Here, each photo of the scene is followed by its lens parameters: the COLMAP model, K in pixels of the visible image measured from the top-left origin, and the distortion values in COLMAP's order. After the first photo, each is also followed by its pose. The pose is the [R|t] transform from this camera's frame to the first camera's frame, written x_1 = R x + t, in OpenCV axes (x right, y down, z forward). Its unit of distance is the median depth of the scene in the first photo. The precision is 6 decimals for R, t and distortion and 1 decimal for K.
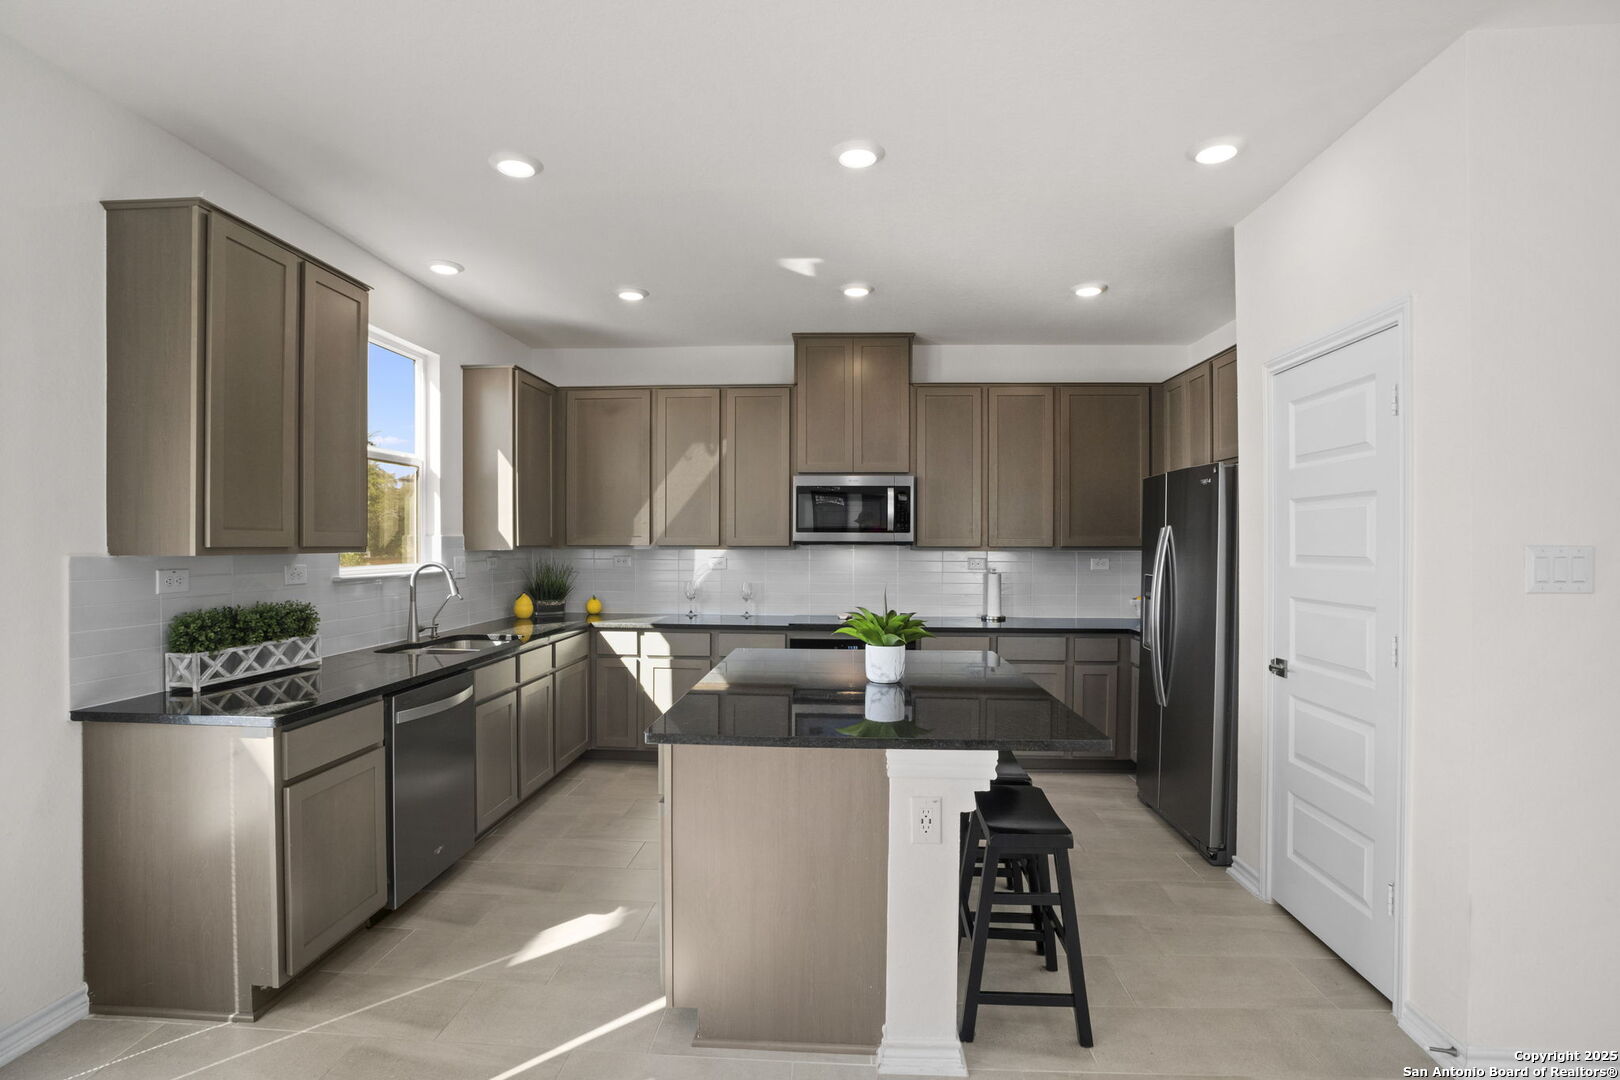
lens RADIAL K [[793.3, 0, 810.4], [0, 793.3, 541.0], [0, 0, 1]] dist [-0.053821, 0.019906]
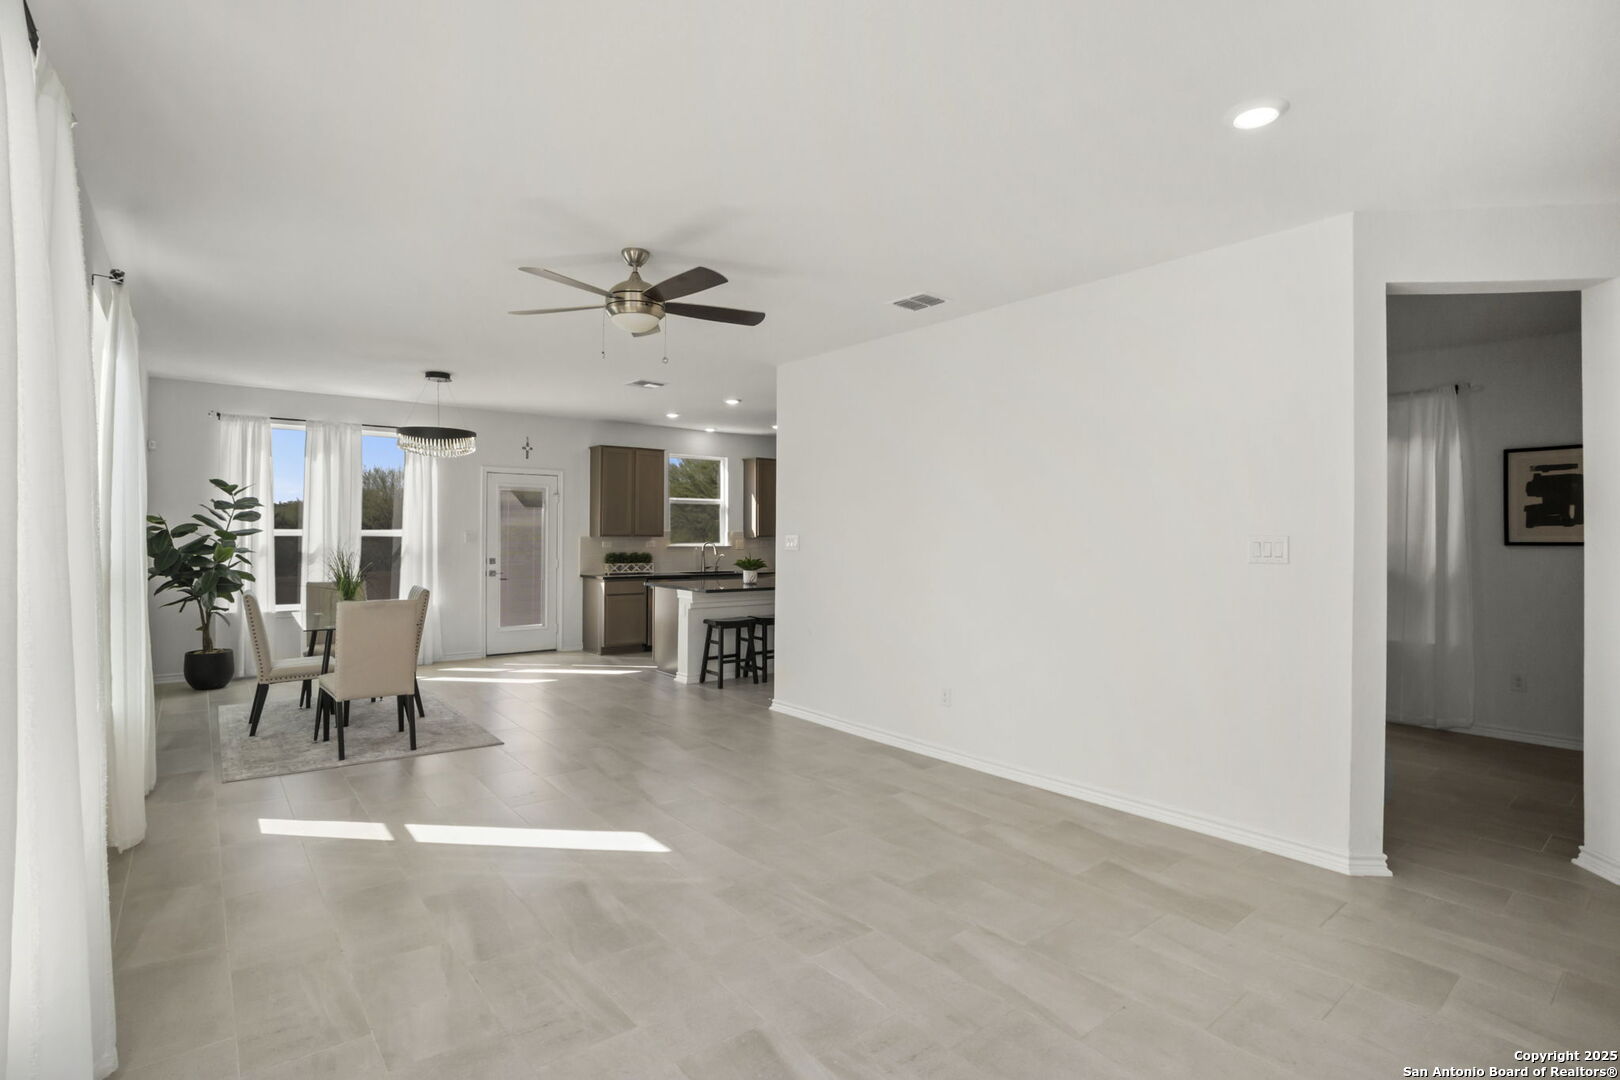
lens RADIAL K [[793.3, 0, 815.2], [0, 793.3, 534.7], [0, 0, 1]] dist [-0.053821, 0.019906]
pose [[0.681259, 0.001841, -0.732040, 1.406913], [-0.002502, 0.999997, 0.000186, 0.001456], [0.732038, 0.001705, 0.681261, -0.452616]]
